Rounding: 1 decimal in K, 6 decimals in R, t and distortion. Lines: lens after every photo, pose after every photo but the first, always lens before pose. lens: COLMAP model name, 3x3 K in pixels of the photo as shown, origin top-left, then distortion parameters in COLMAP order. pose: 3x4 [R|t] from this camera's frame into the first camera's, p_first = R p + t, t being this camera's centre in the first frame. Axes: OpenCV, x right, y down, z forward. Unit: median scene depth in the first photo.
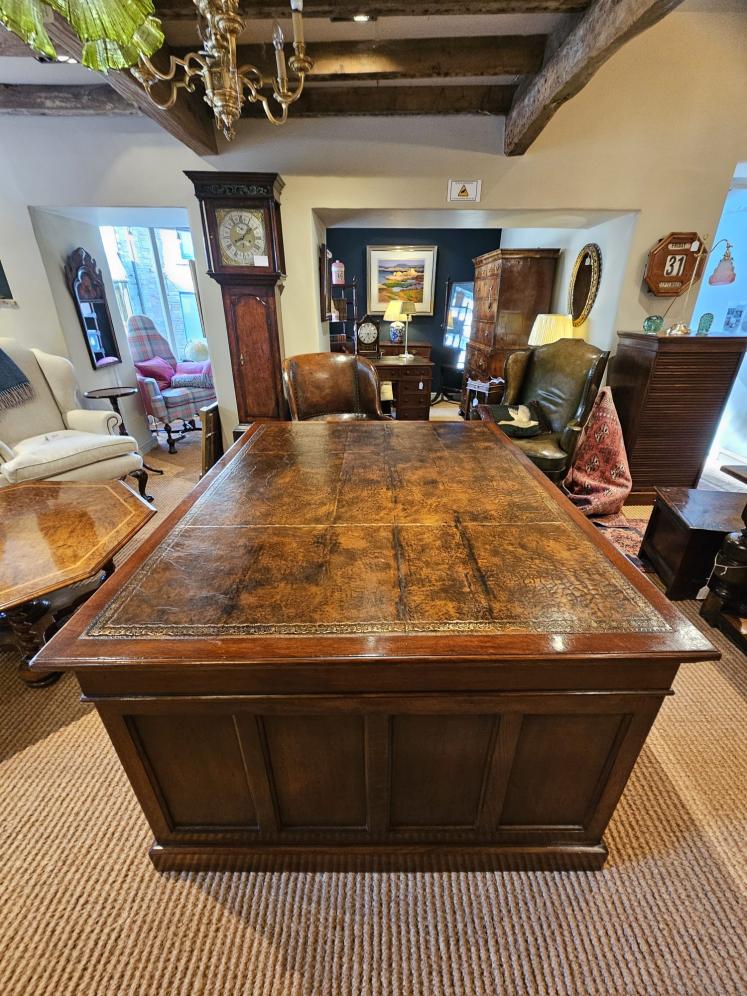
lens RADIAL K [[407.9, 0, 378.1], [0, 407.9, 498.2], [0, 0, 1]] dist [-0.000204, 0.000356]
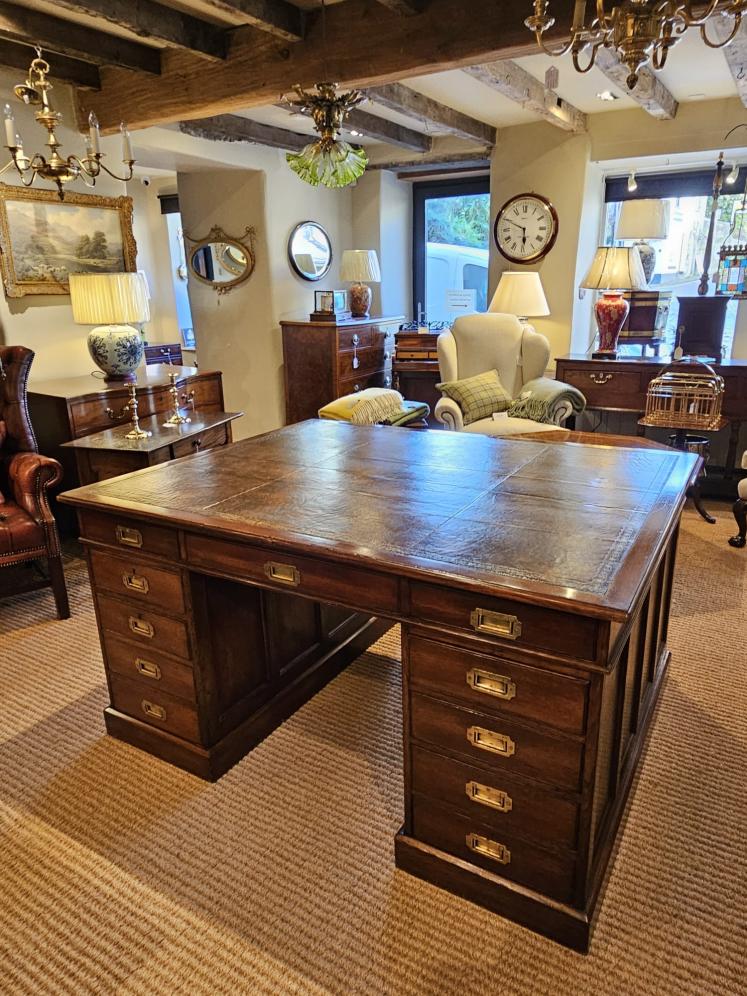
lens RADIAL K [[656.2, 0, 384.1], [0, 656.2, 492.7], [0, 0, 1]] dist [0.001005, -0.001859]
pose [[-0.507285, 0.268673, -0.818826, 0.656878], [-0.360249, 0.797043, 0.484710, -0.379344], [0.782868, 0.540867, -0.307539, 0.799495]]
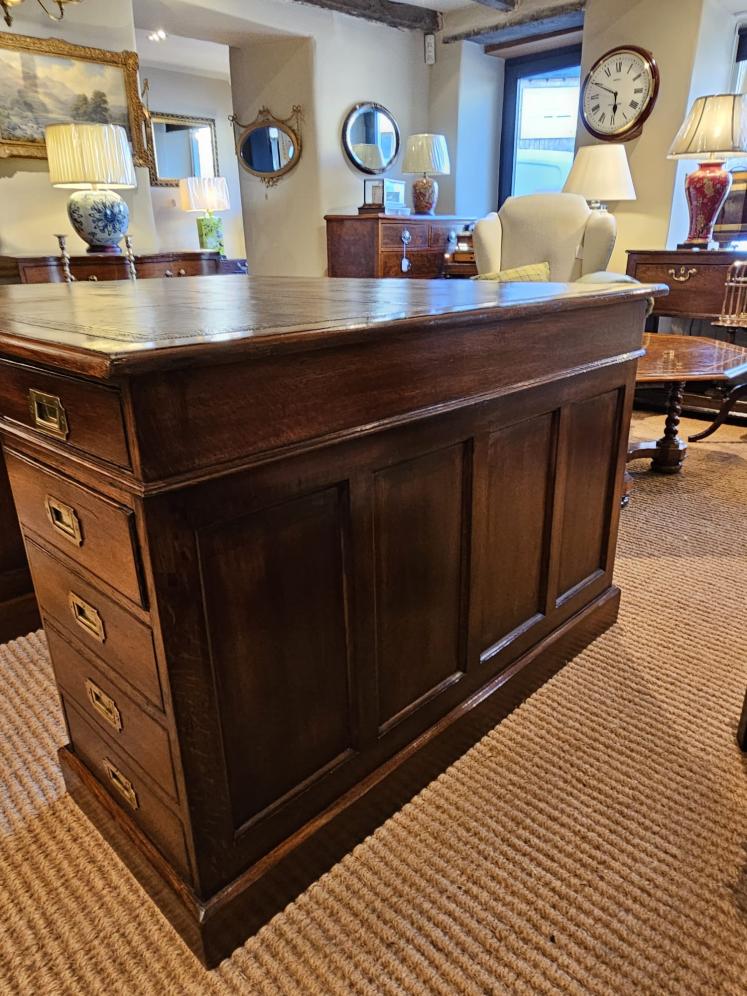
lens RADIAL K [[656.2, 0, 383.5], [0, 656.2, 498.5], [0, 0, 1]] dist [0.001005, -0.001859]
pose [[-0.696241, 0.267288, -0.666187, 0.327829], [-0.302520, 0.732372, 0.610011, -0.287881], [0.650945, 0.626250, -0.429048, 1.023310]]
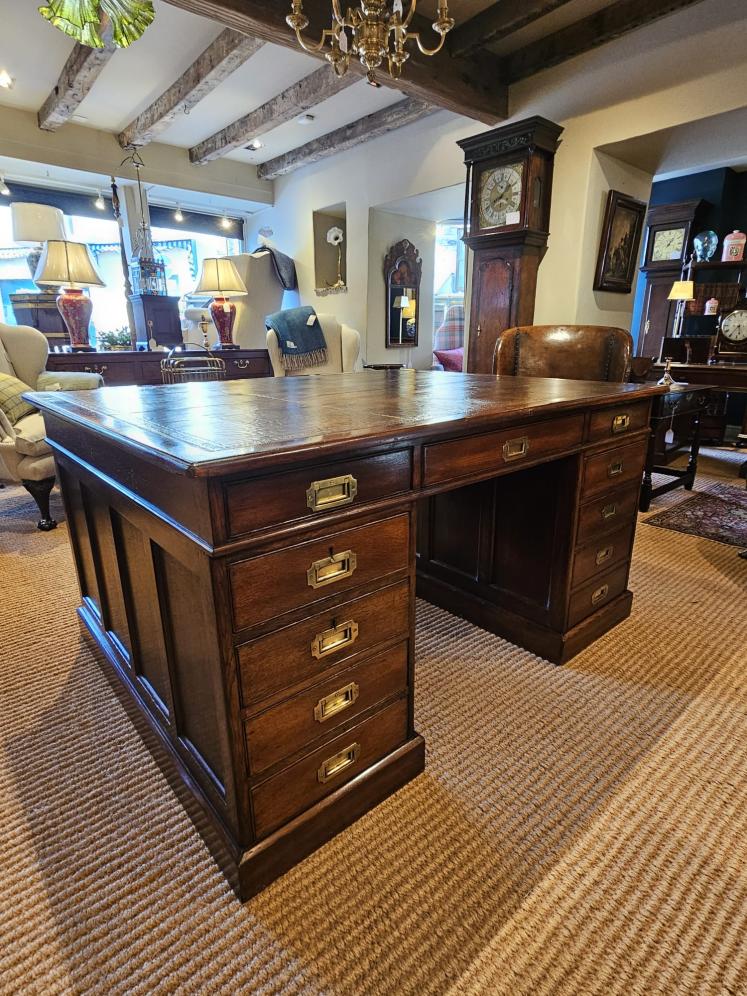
lens RADIAL K [[526.4, 0, 380.7], [0, 526.4, 497.1], [0, 0, 1]] dist [-0.002340, 0.002683]
pose [[0.652115, 0.221633, -0.725000, 0.502863], [-0.330314, 0.943832, -0.008577, 0.096079], [0.682377, 0.245071, 0.688696, 0.174480]]
